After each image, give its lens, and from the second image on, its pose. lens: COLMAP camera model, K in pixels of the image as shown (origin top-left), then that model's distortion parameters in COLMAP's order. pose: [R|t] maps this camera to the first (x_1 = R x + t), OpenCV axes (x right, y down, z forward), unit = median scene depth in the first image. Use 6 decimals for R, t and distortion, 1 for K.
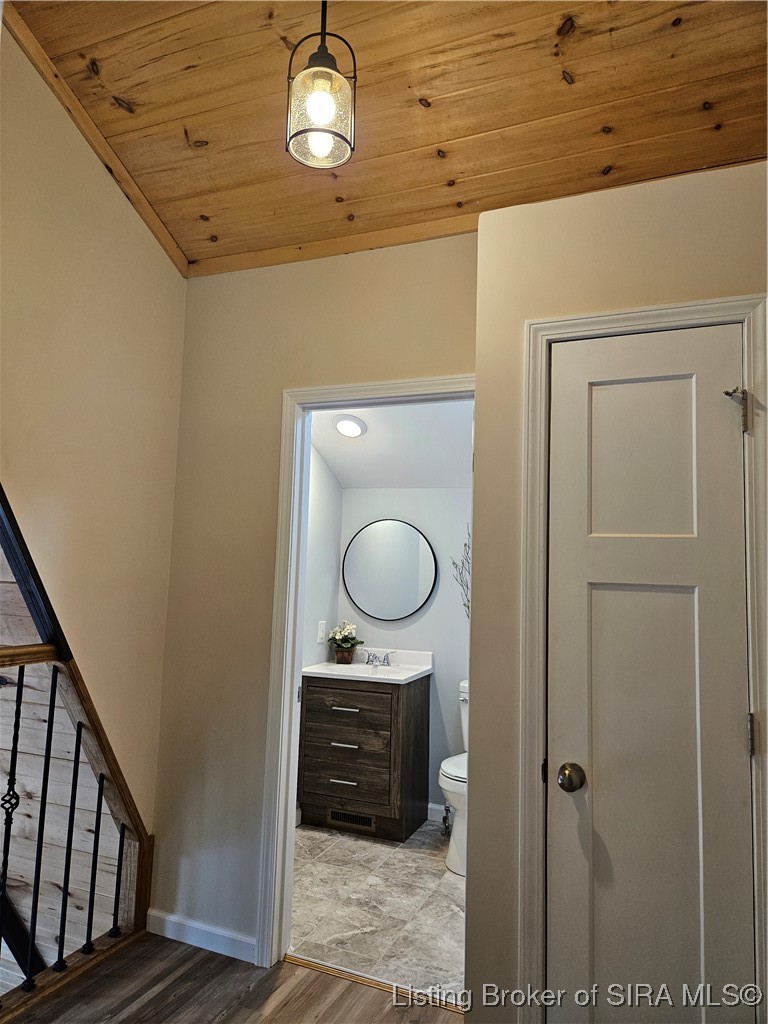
lens RADIAL K [[688.3, 0, 384.6], [0, 688.3, 512.7], [0, 0, 1]] dist [0.059701, -0.046830]
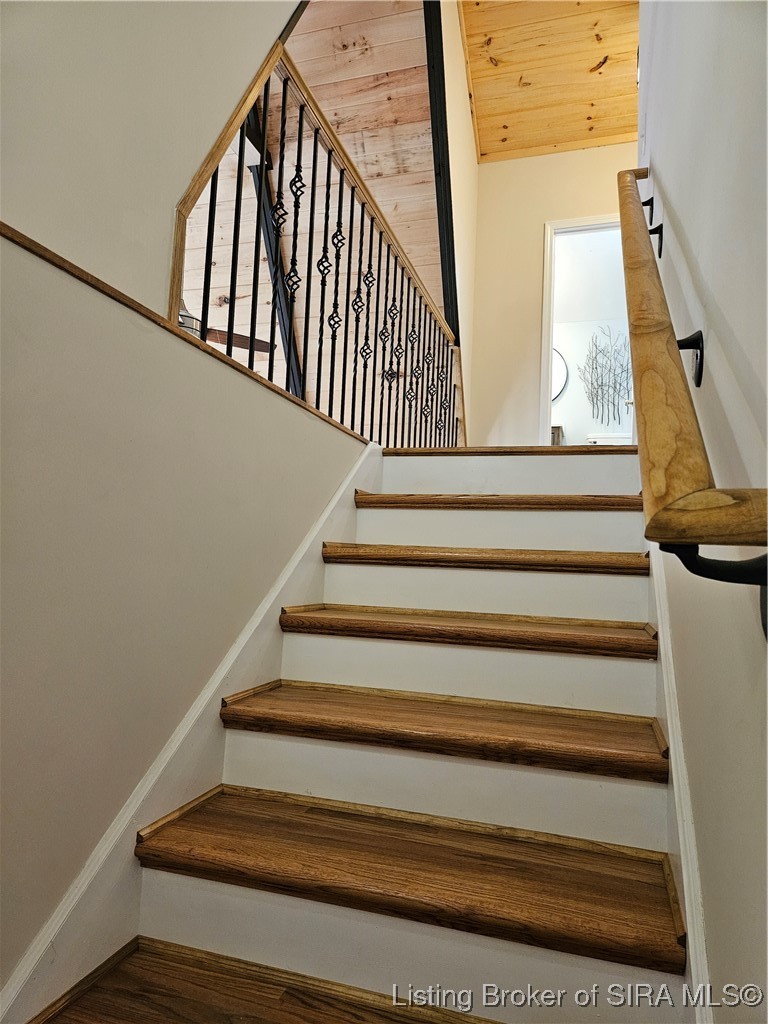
lens RADIAL K [[688.3, 0, 378.1], [0, 688.3, 515.9], [0, 0, 1]] dist [0.059701, -0.046830]
pose [[0.994895, 0.012234, 0.100175, -0.568376], [-0.013186, 0.999874, 0.008851, 0.444678], [-0.100054, -0.010126, 0.994930, -0.613880]]
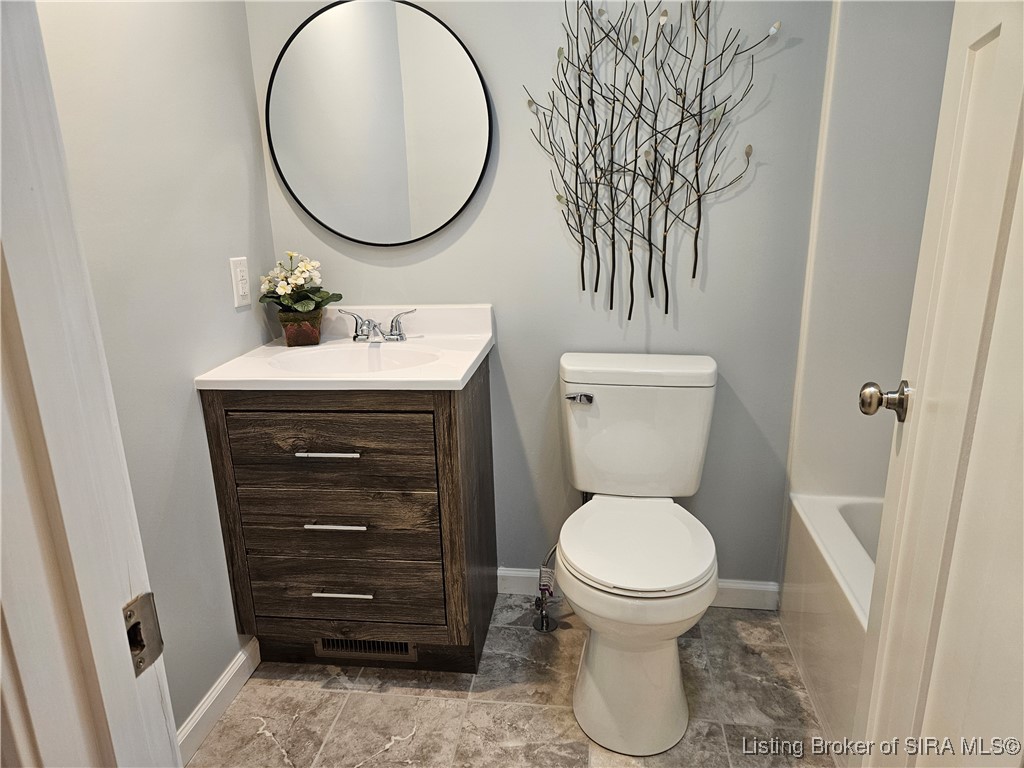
lens RADIAL K [[688.3, 0, 510.3], [0, 688.3, 388.0], [0, 0, 1]] dist [0.059701, -0.046830]
pose [[0.963135, -0.124210, 0.238627, -0.044199], [0.031506, 0.933003, 0.358486, 0.091397], [-0.267167, -0.337752, 0.902522, 0.588368]]
